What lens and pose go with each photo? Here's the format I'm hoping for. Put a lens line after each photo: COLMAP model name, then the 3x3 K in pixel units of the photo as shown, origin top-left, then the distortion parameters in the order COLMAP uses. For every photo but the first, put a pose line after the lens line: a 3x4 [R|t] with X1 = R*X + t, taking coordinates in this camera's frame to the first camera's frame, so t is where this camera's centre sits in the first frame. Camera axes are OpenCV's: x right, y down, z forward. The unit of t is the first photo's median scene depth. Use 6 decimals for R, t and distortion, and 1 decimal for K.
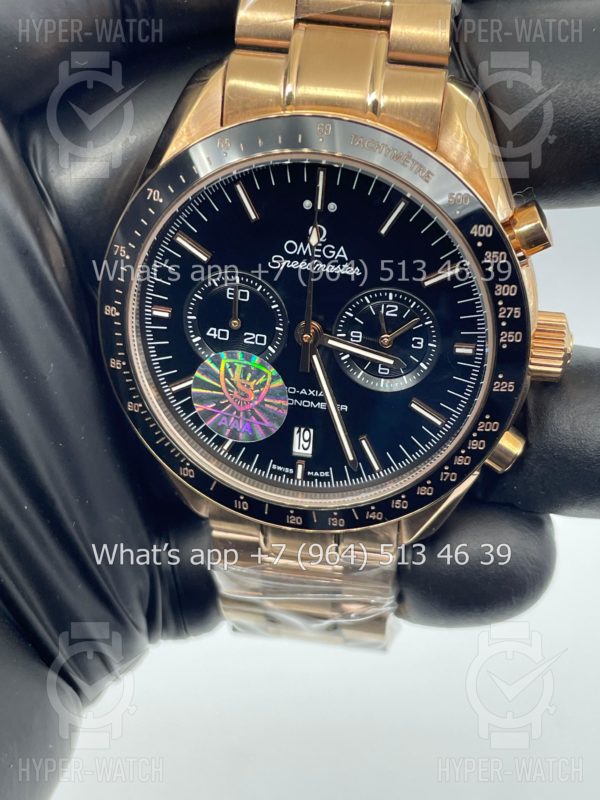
lens RADIAL K [[1292.0, 0, 298.3], [0, 1292.0, 410.7], [0, 0, 1]] dist [0.108416, -0.023796]
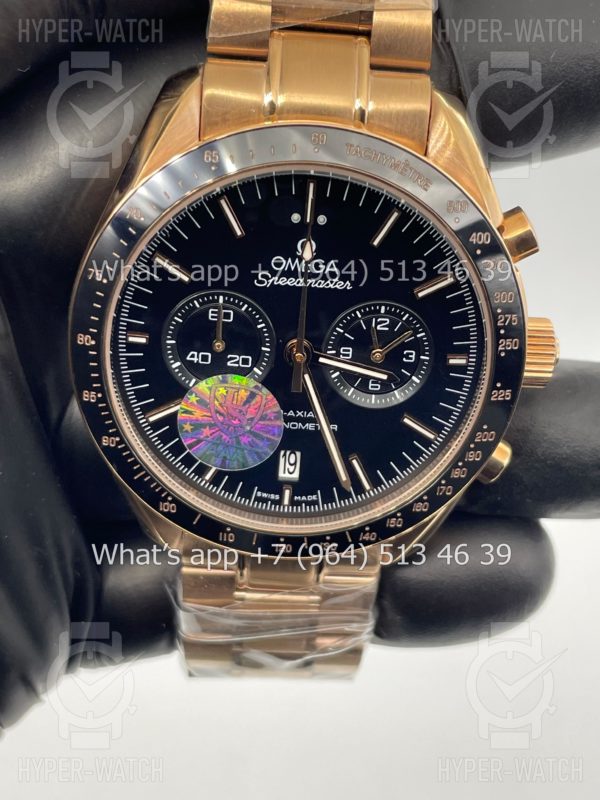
lens RADIAL K [[1292.0, 0, 298.3], [0, 1292.0, 410.7], [0, 0, 1]] dist [0.108416, -0.023796]
pose [[0.979904, -0.061588, 0.189721, -0.174572], [0.064725, 0.997849, -0.010378, -0.006451], [-0.188674, 0.022449, 0.981783, 0.059083]]
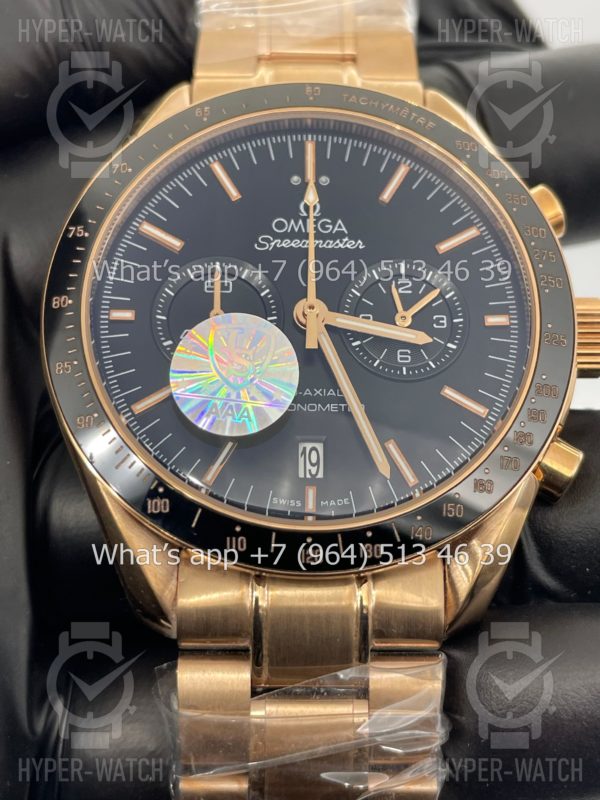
lens RADIAL K [[1292.0, 0, 298.3], [0, 1292.0, 410.7], [0, 0, 1]] dist [0.108416, -0.023796]
pose [[0.976599, 0.000166, 0.215069, -0.173975], [0.136377, 0.772766, -0.619867, 0.489713], [-0.166301, 0.634691, 0.754659, 0.415620]]
